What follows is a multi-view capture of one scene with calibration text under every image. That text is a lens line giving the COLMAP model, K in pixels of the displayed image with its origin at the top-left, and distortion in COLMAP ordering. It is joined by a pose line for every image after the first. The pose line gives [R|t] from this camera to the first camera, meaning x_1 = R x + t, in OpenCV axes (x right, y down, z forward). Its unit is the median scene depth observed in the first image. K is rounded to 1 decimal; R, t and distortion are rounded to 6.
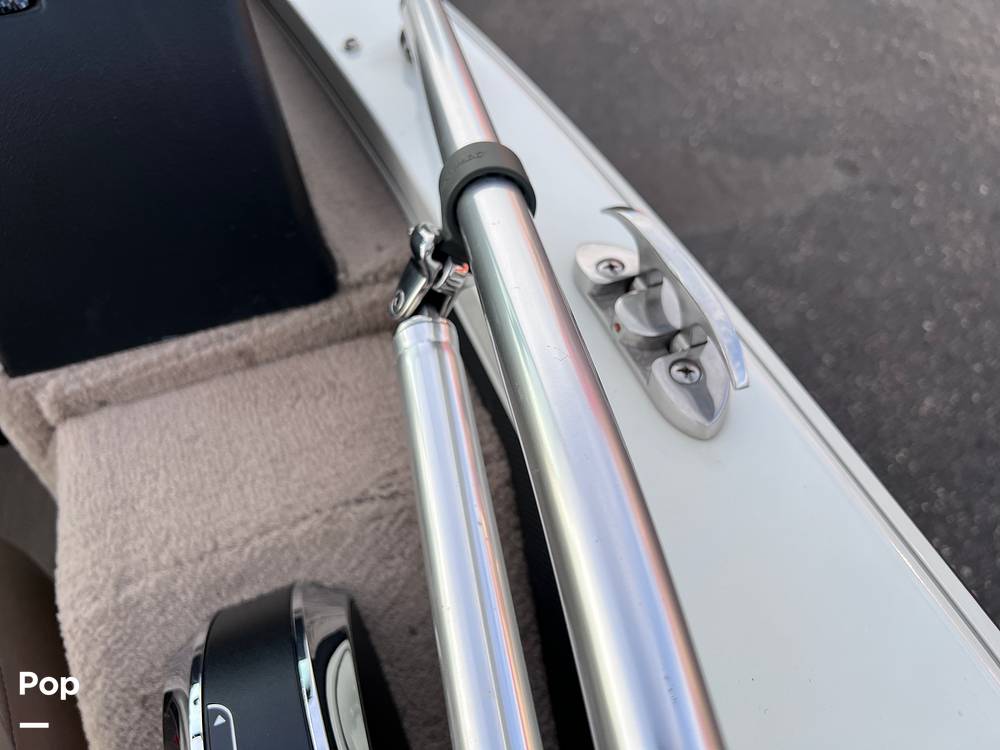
lens RADIAL K [[764.8, 0, 500.0], [0, 764.8, 375.0], [0, 0, 1]] dist [0.001305, -0.035334]
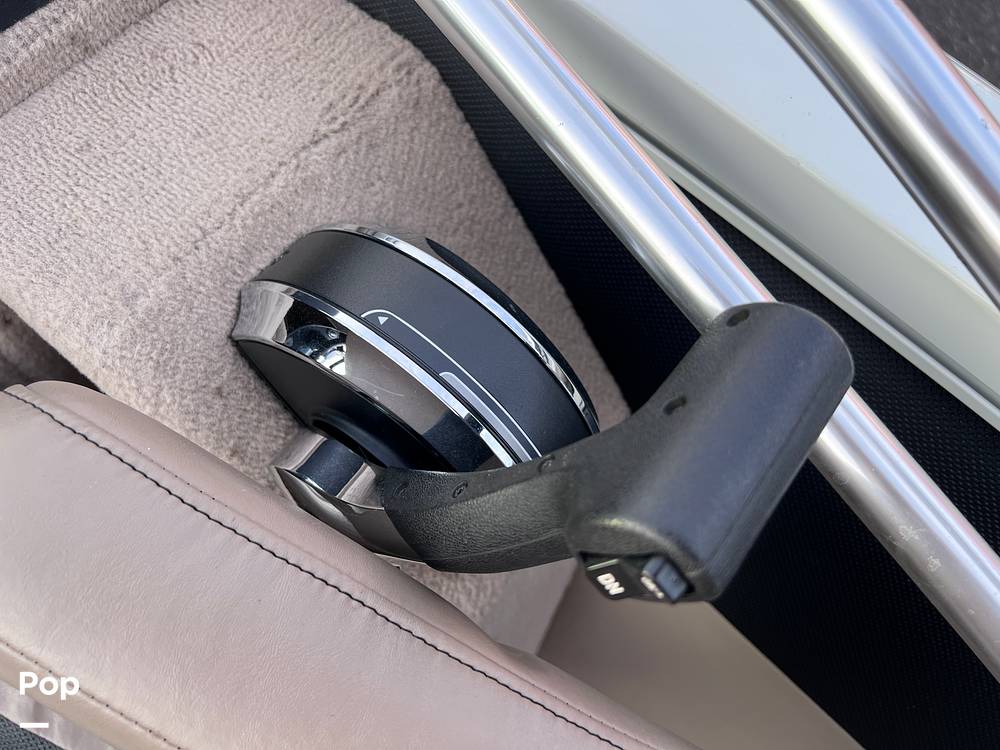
lens RADIAL K [[764.8, 0, 500.0], [0, 764.8, 375.0], [0, 0, 1]] dist [0.001305, -0.035334]
pose [[0.861492, -0.409375, 0.300405, -0.424908], [0.267468, 0.868740, 0.416834, 0.087331], [-0.431616, -0.278751, 0.857908, -0.007066]]
